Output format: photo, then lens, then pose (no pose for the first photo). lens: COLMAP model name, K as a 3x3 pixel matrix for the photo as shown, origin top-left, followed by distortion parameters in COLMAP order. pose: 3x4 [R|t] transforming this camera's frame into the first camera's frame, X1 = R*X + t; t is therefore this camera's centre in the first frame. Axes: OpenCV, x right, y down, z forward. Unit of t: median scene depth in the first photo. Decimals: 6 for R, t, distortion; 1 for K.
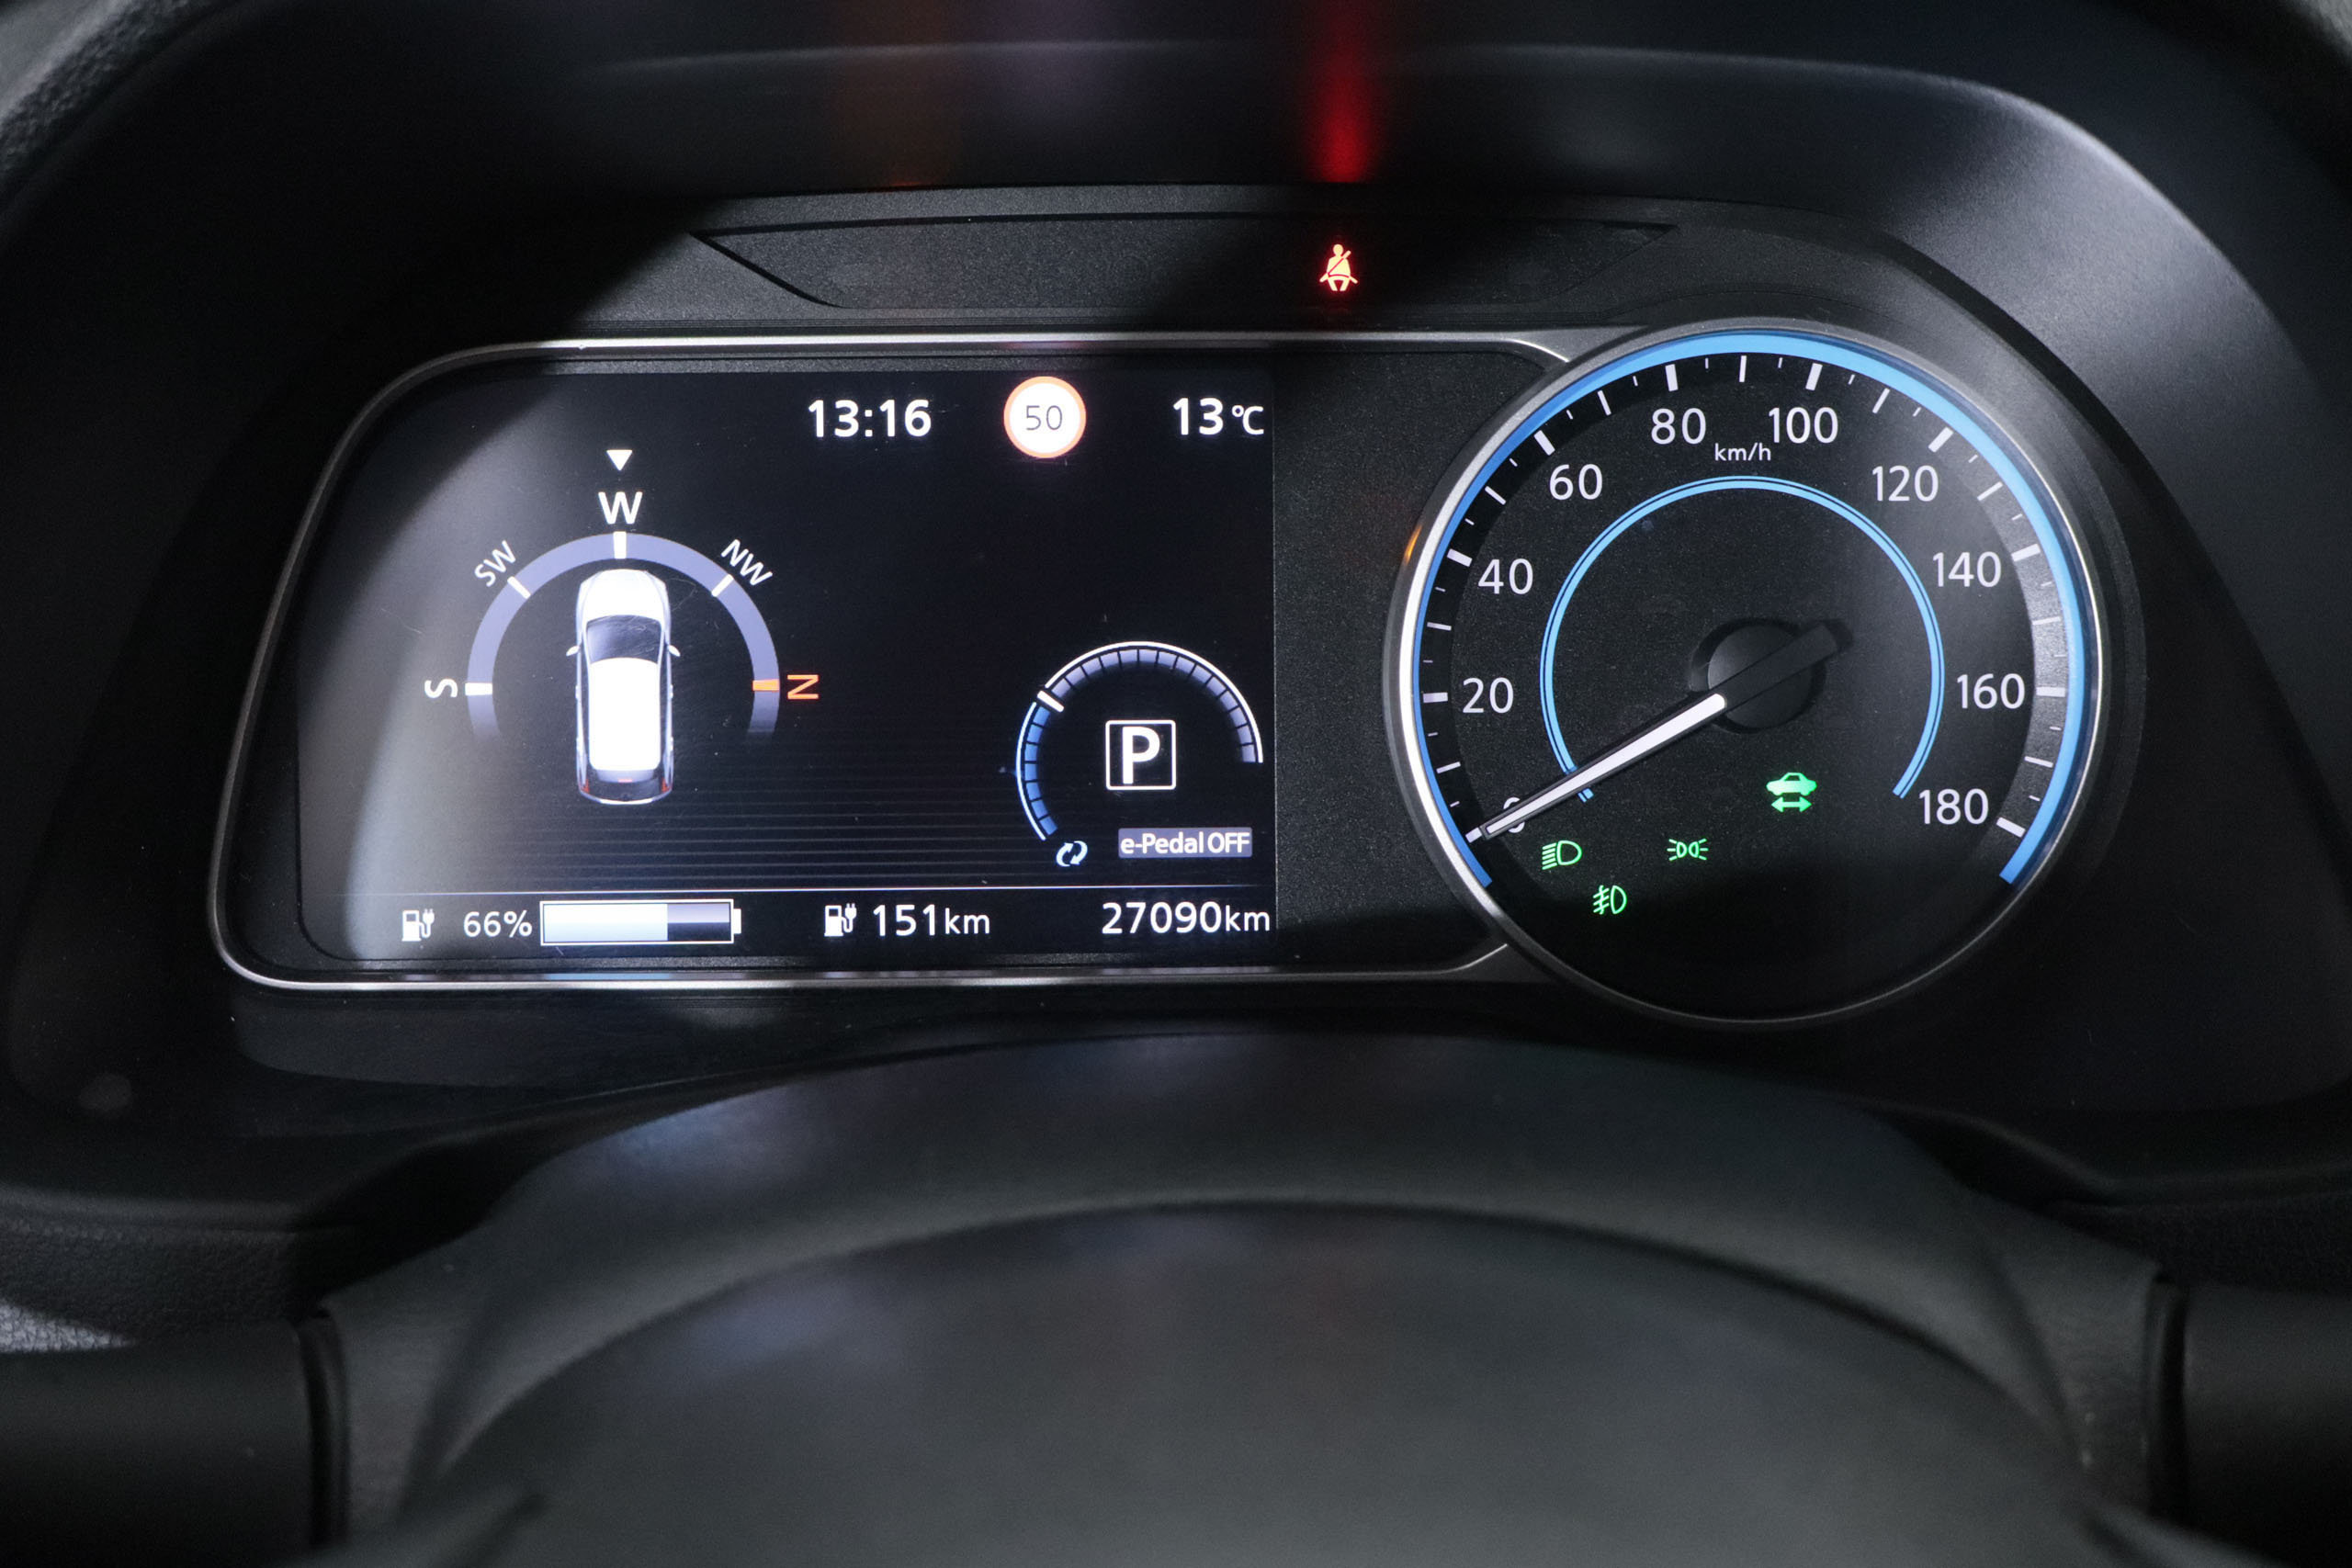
lens RADIAL K [[2827.5, 0, 1177.5], [0, 2827.5, 782.2], [0, 0, 1]] dist [-0.040283, 0.000000]
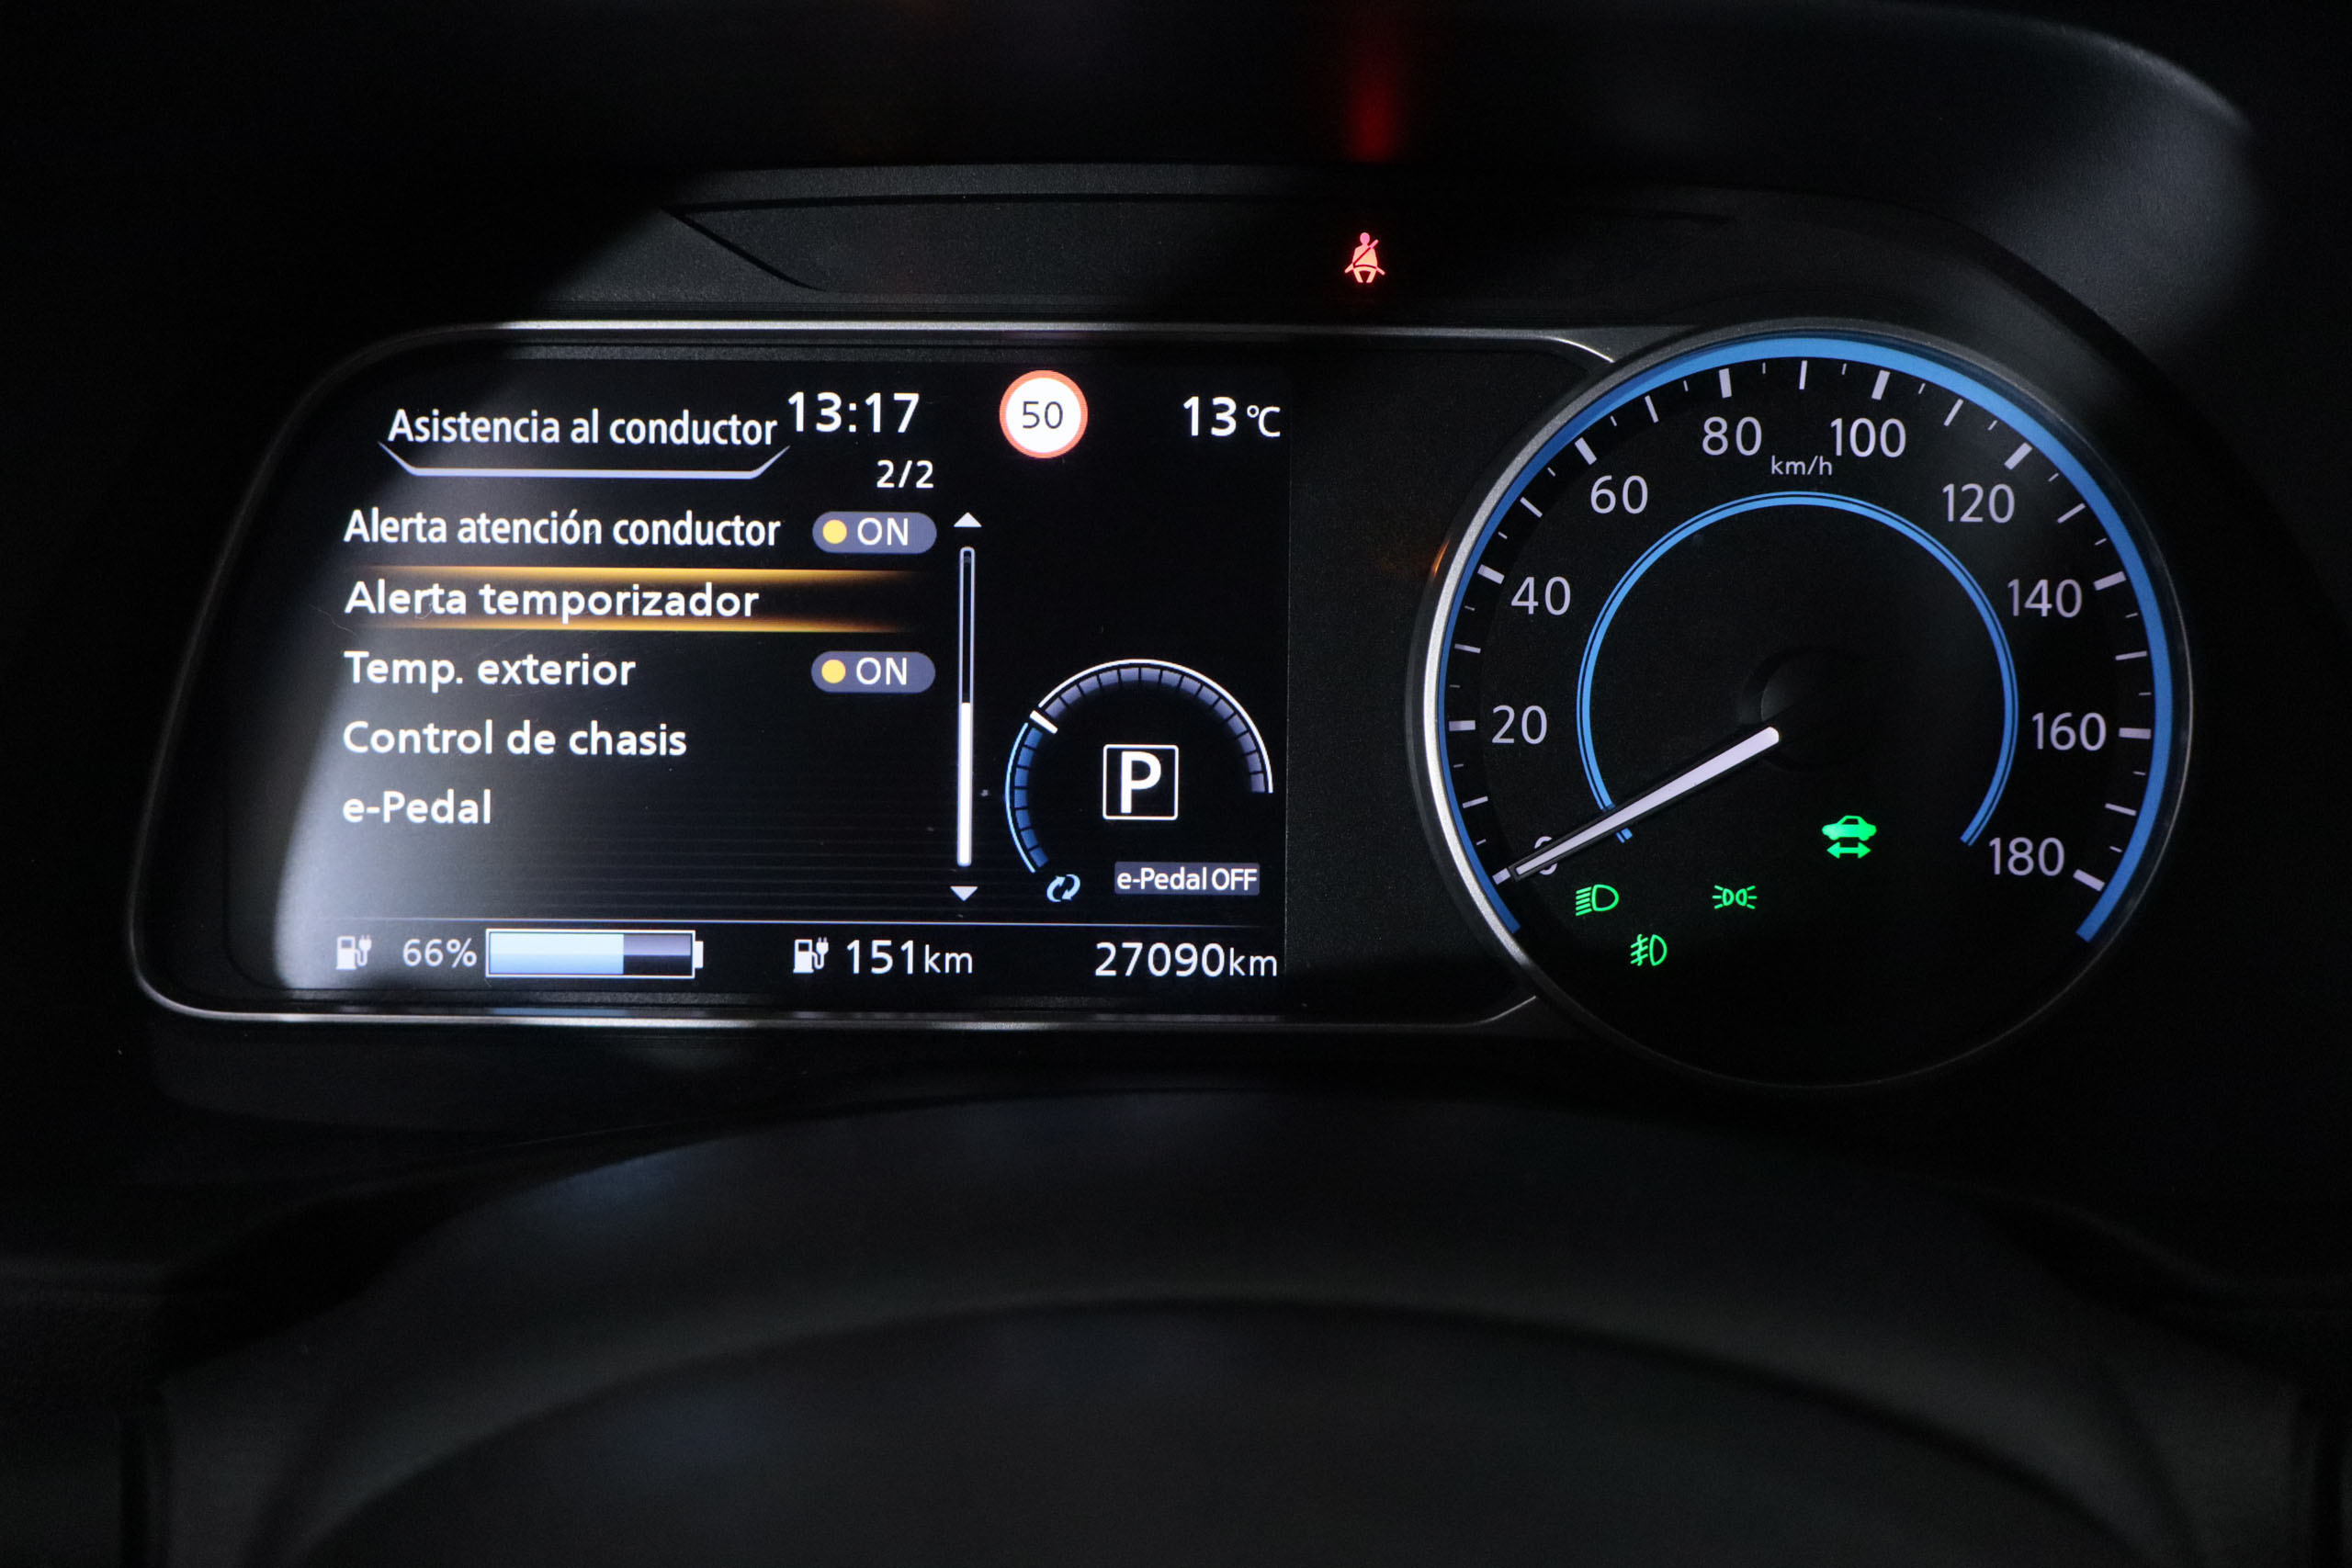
lens RADIAL K [[2592.3, 0, 1180.1], [0, 2592.3, 770.9], [0, 0, 1]] dist [-0.000290, 0.000000]
pose [[0.999687, 0.018696, -0.016633, 0.013879], [-0.019129, 0.999472, -0.026263, 0.008584], [0.016134, 0.026573, 0.999517, 0.156313]]
